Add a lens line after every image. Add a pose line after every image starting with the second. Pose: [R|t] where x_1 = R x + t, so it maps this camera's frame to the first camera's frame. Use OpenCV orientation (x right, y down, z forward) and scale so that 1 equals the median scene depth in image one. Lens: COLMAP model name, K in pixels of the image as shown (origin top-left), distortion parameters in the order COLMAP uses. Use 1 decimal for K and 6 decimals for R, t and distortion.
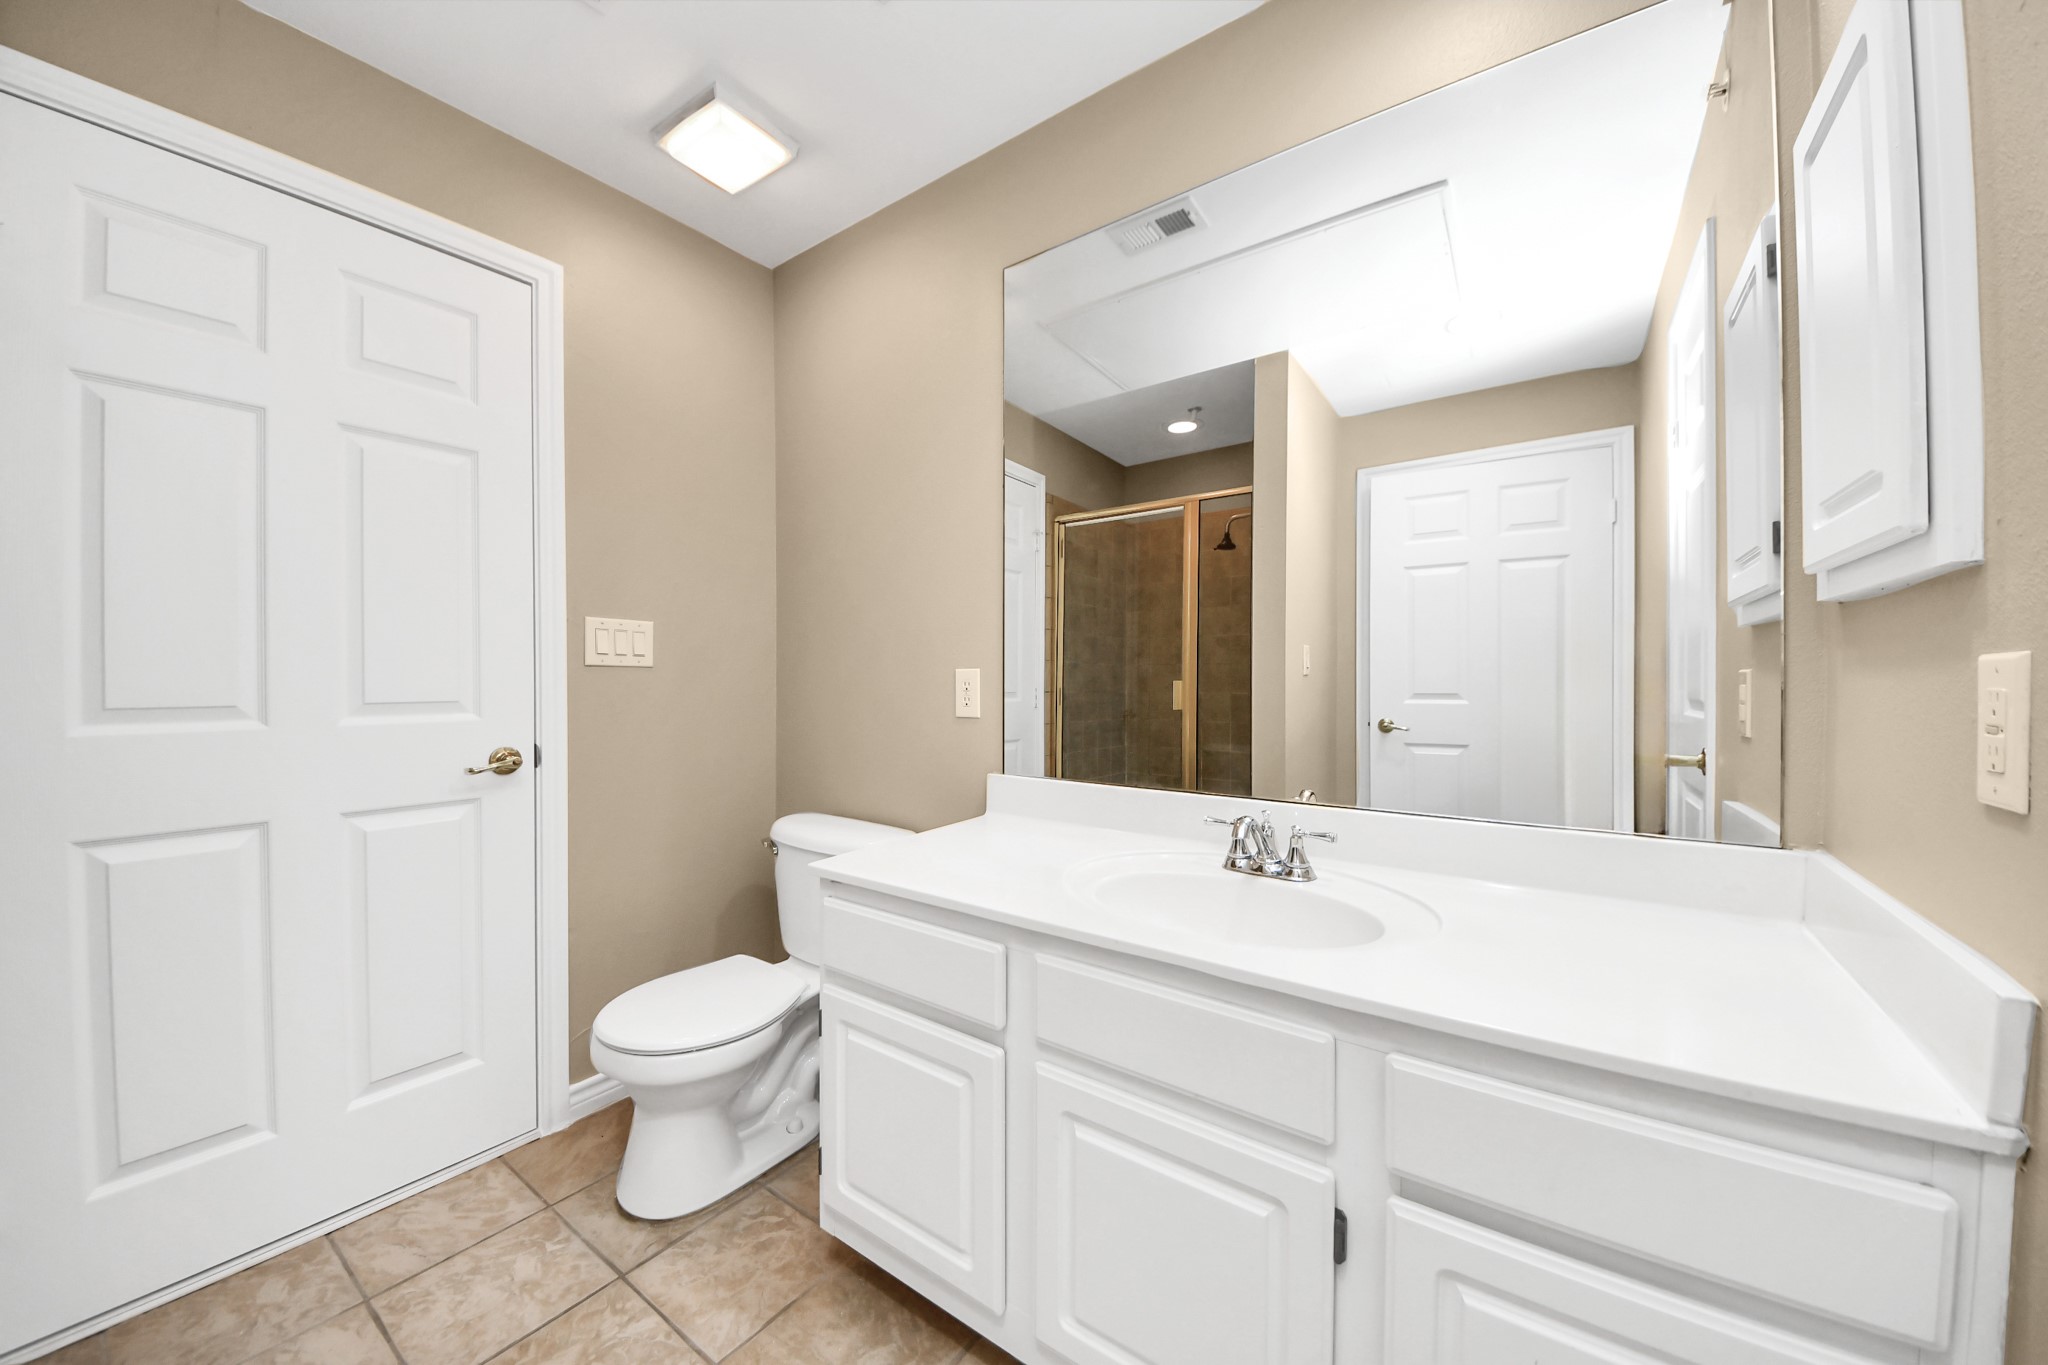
lens RADIAL K [[727.8, 0, 1013.7], [0, 727.8, 678.1], [0, 0, 1]] dist [0.045190, -0.027632]
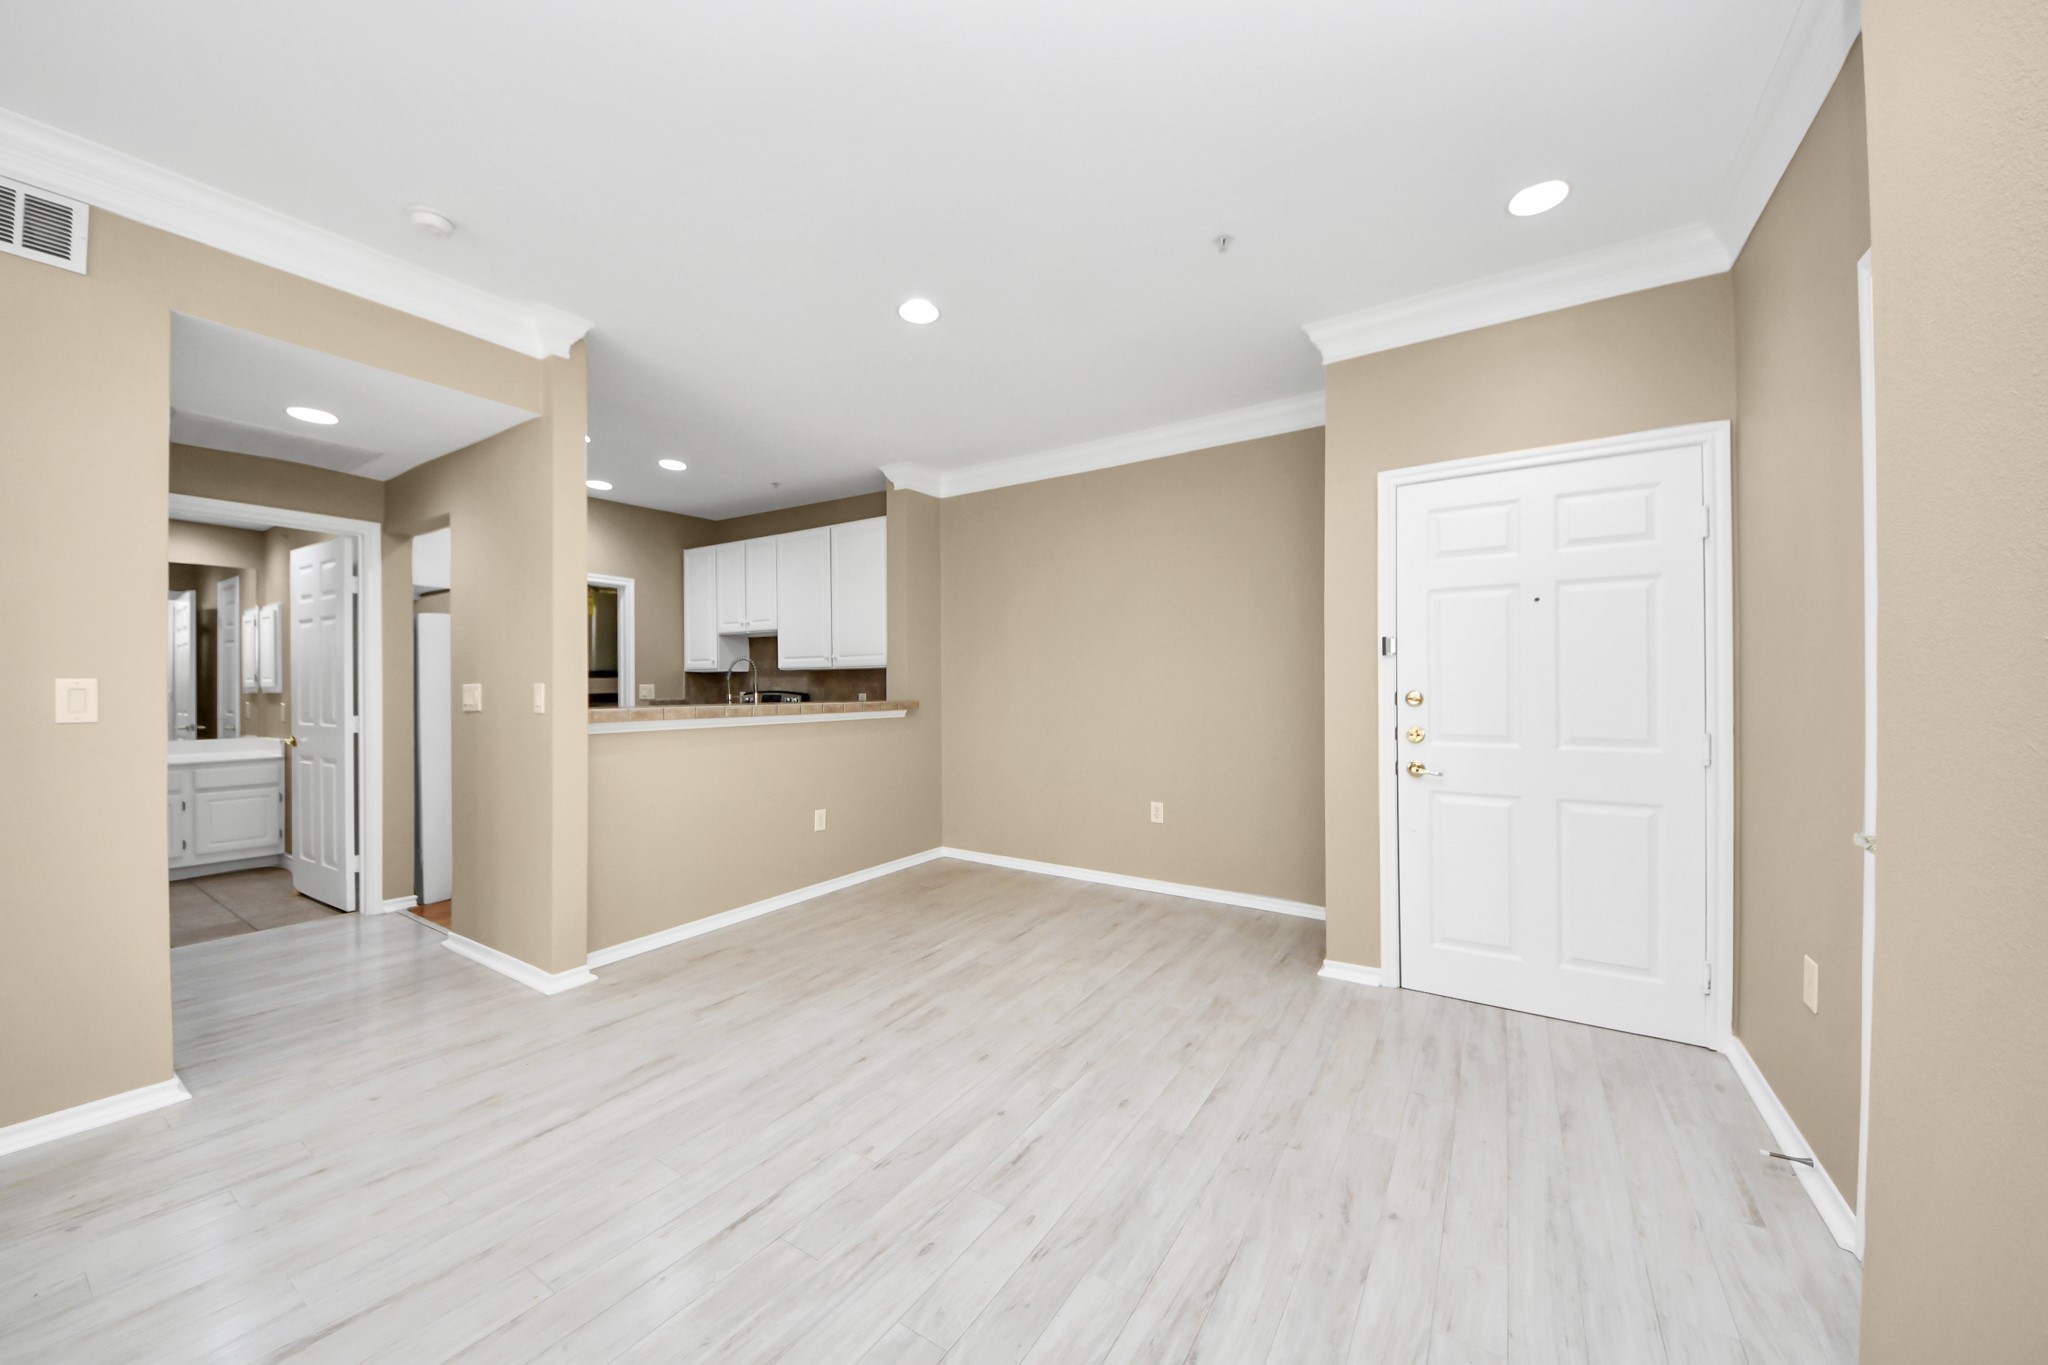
lens RADIAL K [[727.8, 0, 1013.7], [0, 727.8, 678.1], [0, 0, 1]] dist [0.045190, -0.027632]
pose [[-0.048729, 0.011941, 0.998741, -3.942381], [0.005861, 0.999915, -0.011669, -0.089760], [-0.998795, 0.005285, -0.048794, -3.621560]]
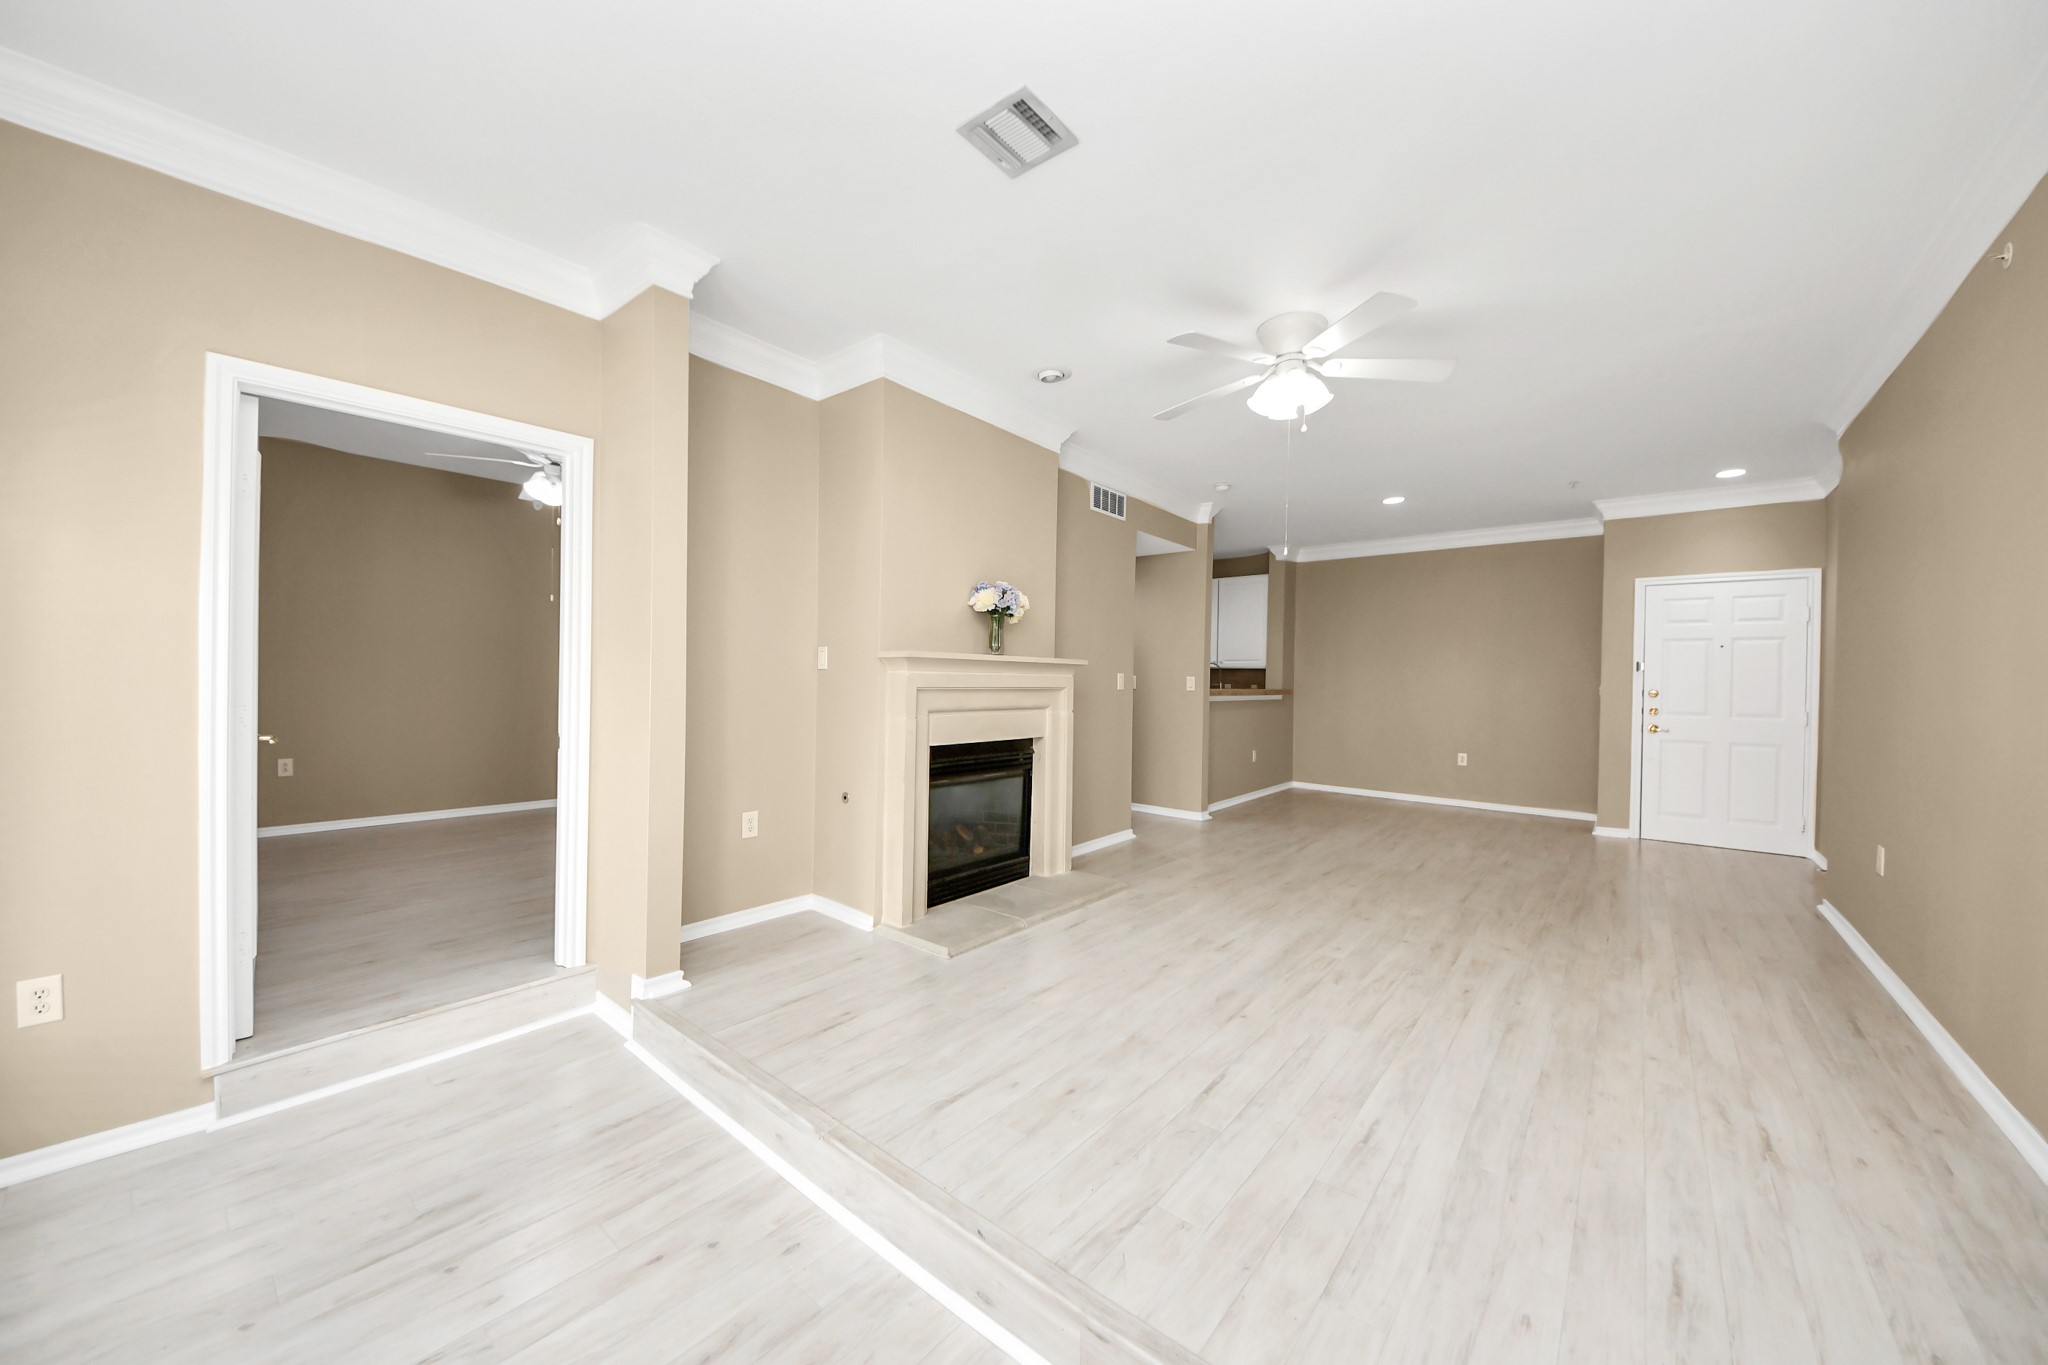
lens RADIAL K [[727.8, 0, 1013.7], [0, 727.8, 678.1], [0, 0, 1]] dist [0.045190, -0.027632]
pose [[0.060019, 0.000302, 0.998197, -6.659535], [-0.013418, 0.999910, 0.000505, -0.089031], [-0.998107, -0.013424, 0.060017, -1.185817]]
